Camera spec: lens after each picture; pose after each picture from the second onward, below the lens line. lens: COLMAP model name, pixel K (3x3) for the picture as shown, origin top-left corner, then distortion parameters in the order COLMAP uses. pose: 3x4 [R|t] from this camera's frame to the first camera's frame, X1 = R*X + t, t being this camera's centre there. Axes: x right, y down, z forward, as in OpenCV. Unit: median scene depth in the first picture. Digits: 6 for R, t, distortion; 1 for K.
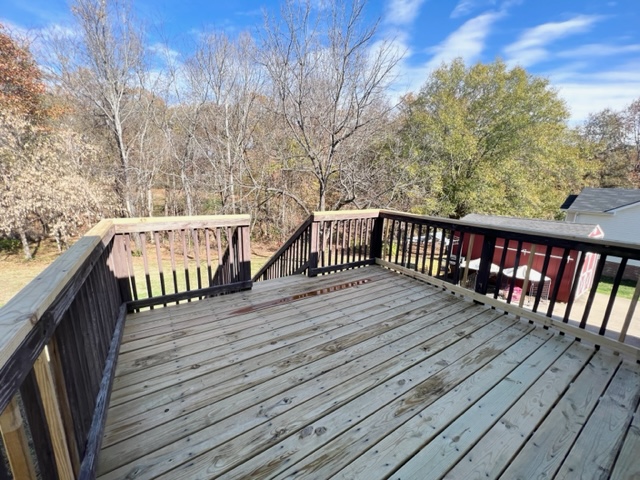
lens RADIAL K [[257.2, 0, 323.4], [0, 257.2, 239.5], [0, 0, 1]] dist [-0.002834, 0.001782]
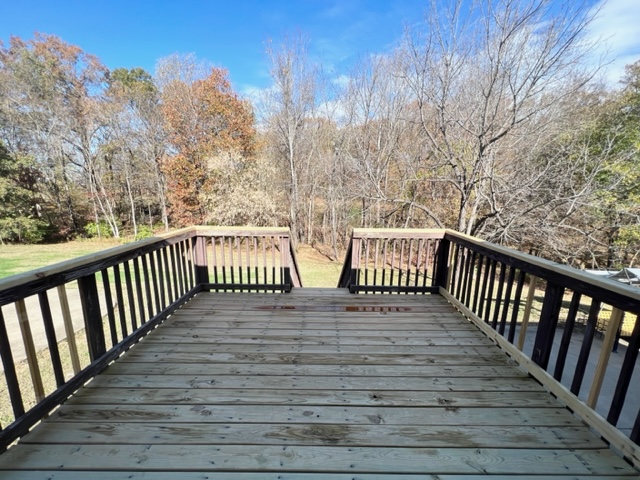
lens RADIAL K [[257.2, 0, 323.4], [0, 257.2, 243.0], [0, 0, 1]] dist [-0.002834, 0.001782]
pose [[0.834545, 0.092428, -0.543131, 0.538522], [-0.104096, 0.994524, 0.009295, -0.063261], [0.541016, 0.048781, 0.839597, 0.125368]]
